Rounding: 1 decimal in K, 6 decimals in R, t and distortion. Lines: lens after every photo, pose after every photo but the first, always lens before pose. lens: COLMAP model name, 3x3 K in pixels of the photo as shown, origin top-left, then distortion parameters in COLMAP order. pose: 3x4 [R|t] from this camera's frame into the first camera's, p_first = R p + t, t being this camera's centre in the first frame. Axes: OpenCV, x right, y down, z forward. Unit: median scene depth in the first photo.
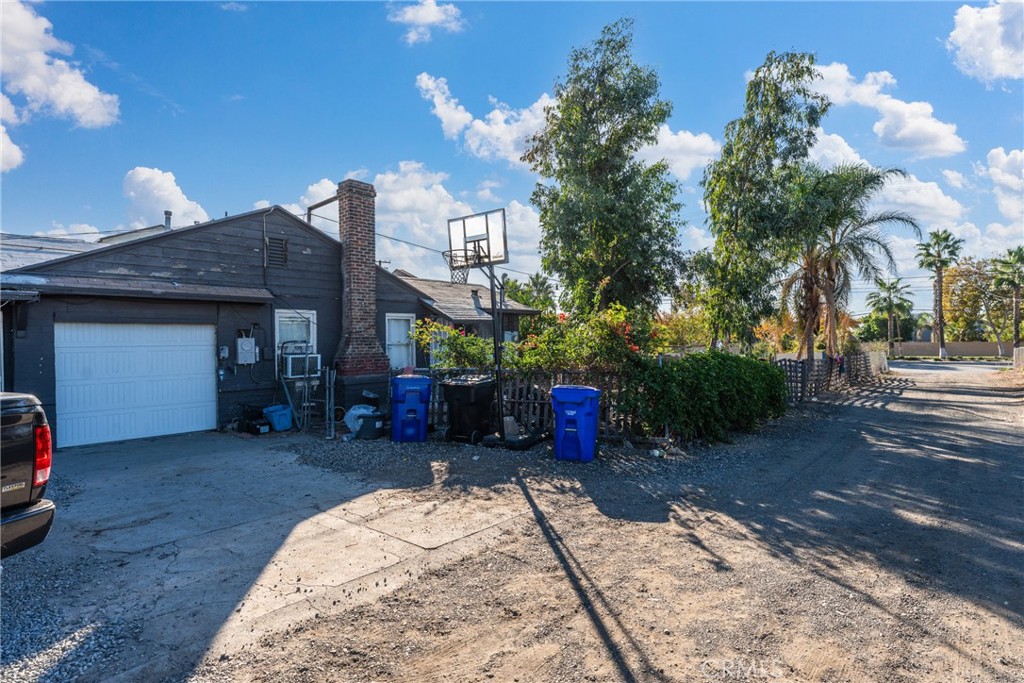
lens RADIAL K [[534.1, 0, 518.3], [0, 534.1, 343.2], [0, 0, 1]] dist [0.000802, 0.000282]
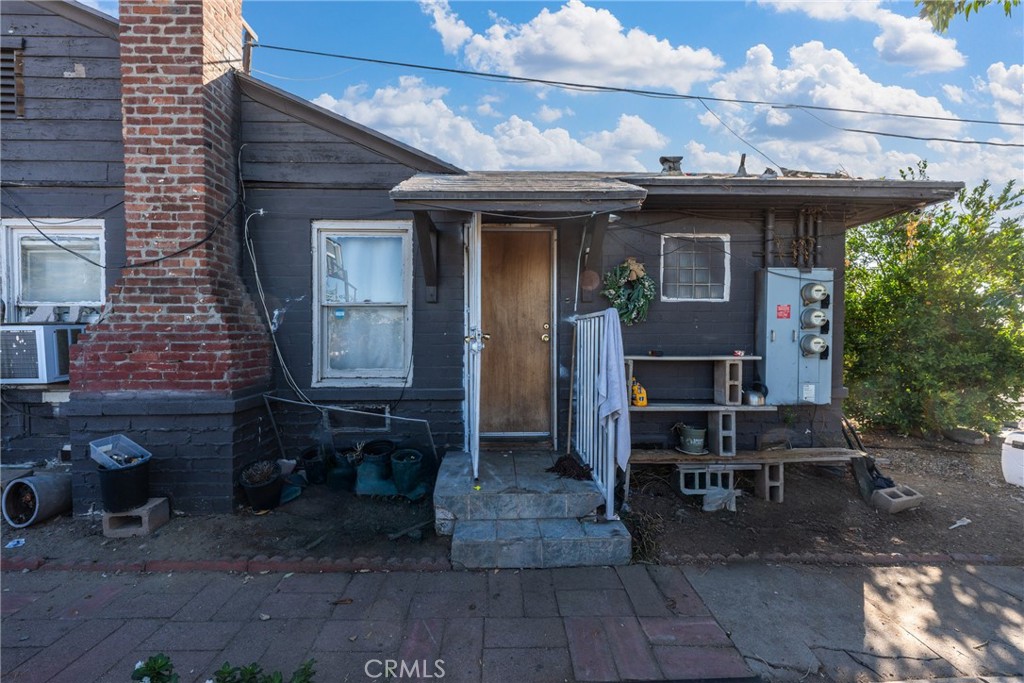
lens RADIAL K [[413.9, 0, 513.5], [0, 413.9, 343.2], [0, 0, 1]] dist [-0.002812, -0.000096]
pose [[0.687681, 0.029957, -0.725394, 0.082355], [-0.011477, 0.999472, 0.030396, 0.025934], [0.725922, -0.012578, 0.687662, 1.308098]]
